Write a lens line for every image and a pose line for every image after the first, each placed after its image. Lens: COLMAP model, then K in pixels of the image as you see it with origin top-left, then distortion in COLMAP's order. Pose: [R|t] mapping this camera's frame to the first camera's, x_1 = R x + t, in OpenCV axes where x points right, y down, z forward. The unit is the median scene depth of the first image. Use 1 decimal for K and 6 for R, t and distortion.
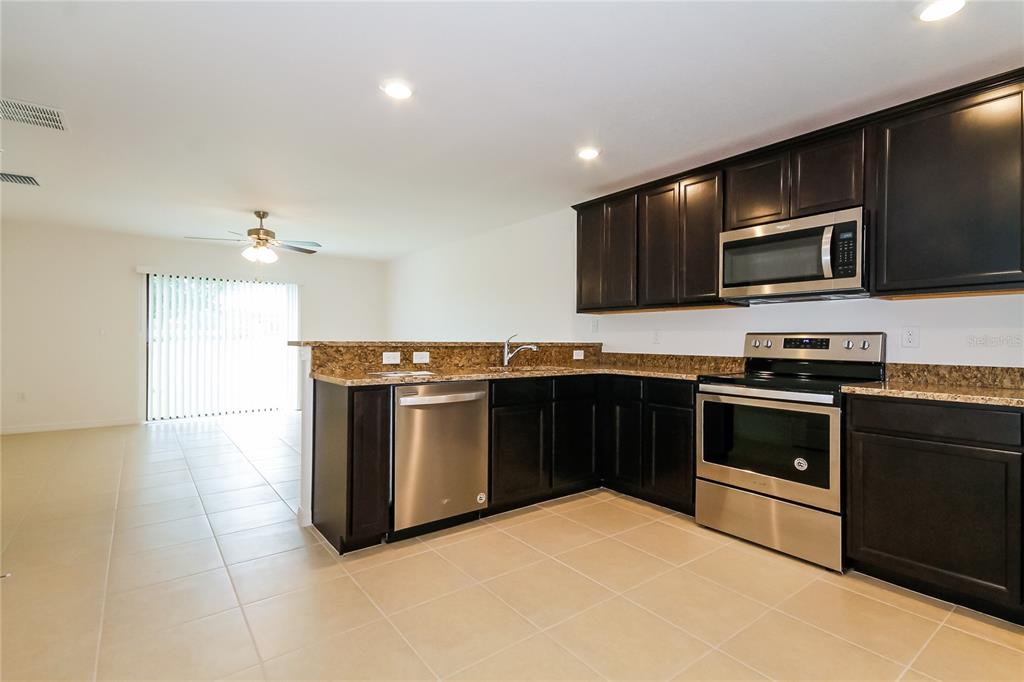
lens RADIAL K [[489.1, 0, 510.2], [0, 489.1, 340.7], [0, 0, 1]] dist [0.004273, 0.000131]
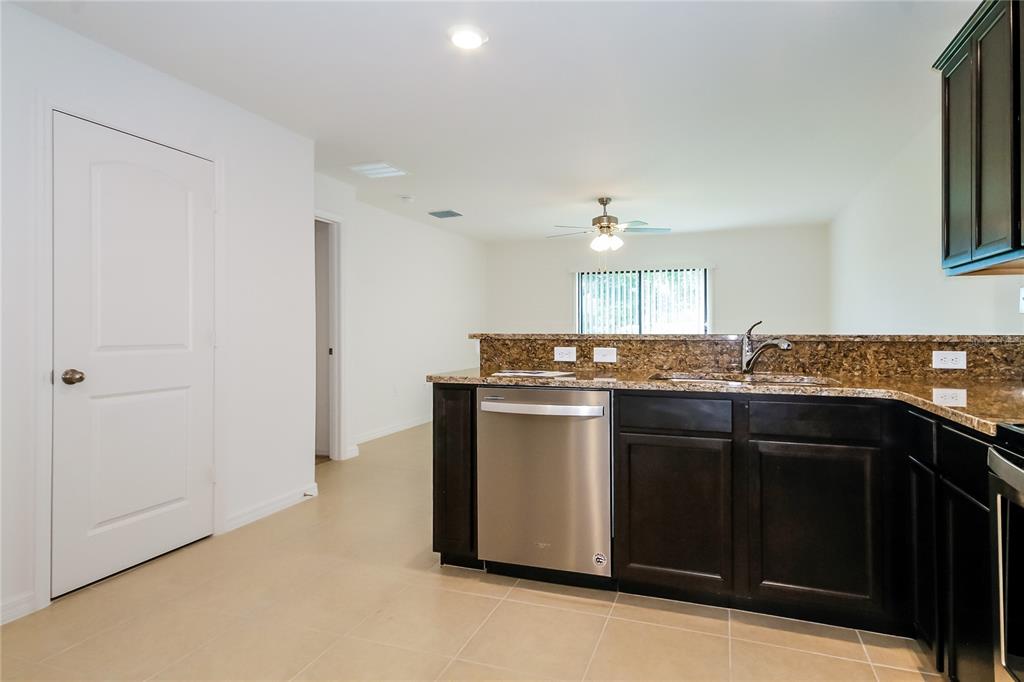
lens RADIAL K [[561.5, 0, 528.9], [0, 561.5, 323.0], [0, 0, 1]] dist [-0.008724, -0.000953]
pose [[0.547804, -0.018037, -0.836412, 0.478656], [0.003160, 0.999805, -0.019491, 0.001602], [0.836601, 0.008034, 0.547754, 0.414107]]
